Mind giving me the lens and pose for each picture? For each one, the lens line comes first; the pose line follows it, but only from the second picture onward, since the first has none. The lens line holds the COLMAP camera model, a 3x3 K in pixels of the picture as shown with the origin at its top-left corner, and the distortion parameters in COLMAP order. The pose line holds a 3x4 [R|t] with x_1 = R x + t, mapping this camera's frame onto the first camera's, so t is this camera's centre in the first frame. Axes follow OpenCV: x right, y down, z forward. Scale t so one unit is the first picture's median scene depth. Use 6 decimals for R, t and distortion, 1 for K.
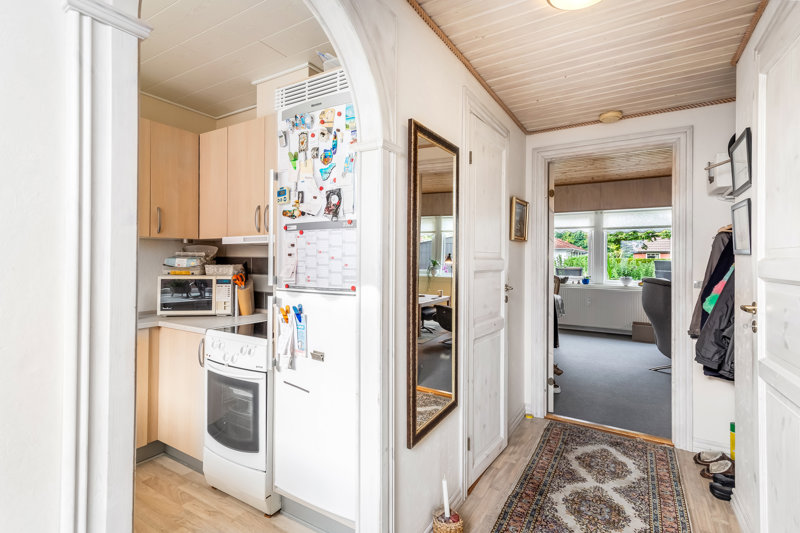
lens RADIAL K [[379.1, 0, 401.9], [0, 379.1, 261.4], [0, 0, 1]] dist [0.001813, 0.000903]
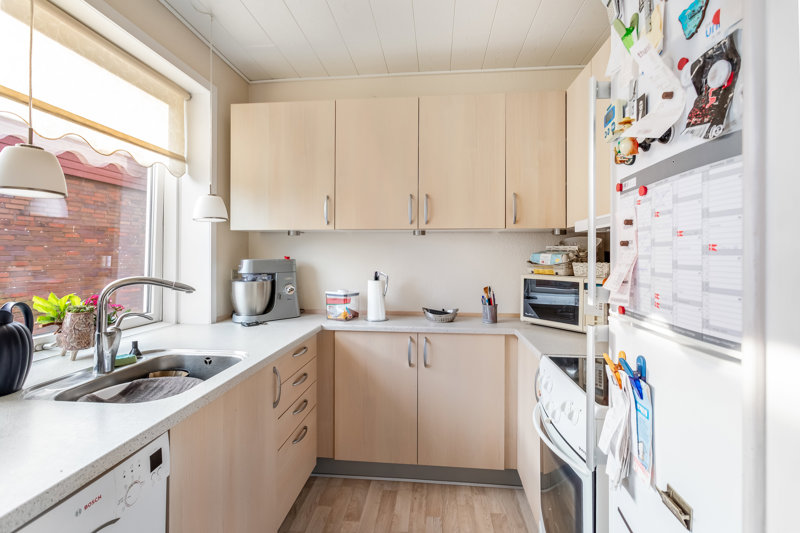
lens RADIAL K [[379.1, 0, 386.5], [0, 379.1, 254.0], [0, 0, 1]] dist [0.001813, 0.000903]
pose [[0.410659, -0.005056, -0.911775, 0.008640], [-0.003748, 0.999967, -0.007233, -0.000088], [0.911781, 0.006388, 0.410627, 0.546486]]
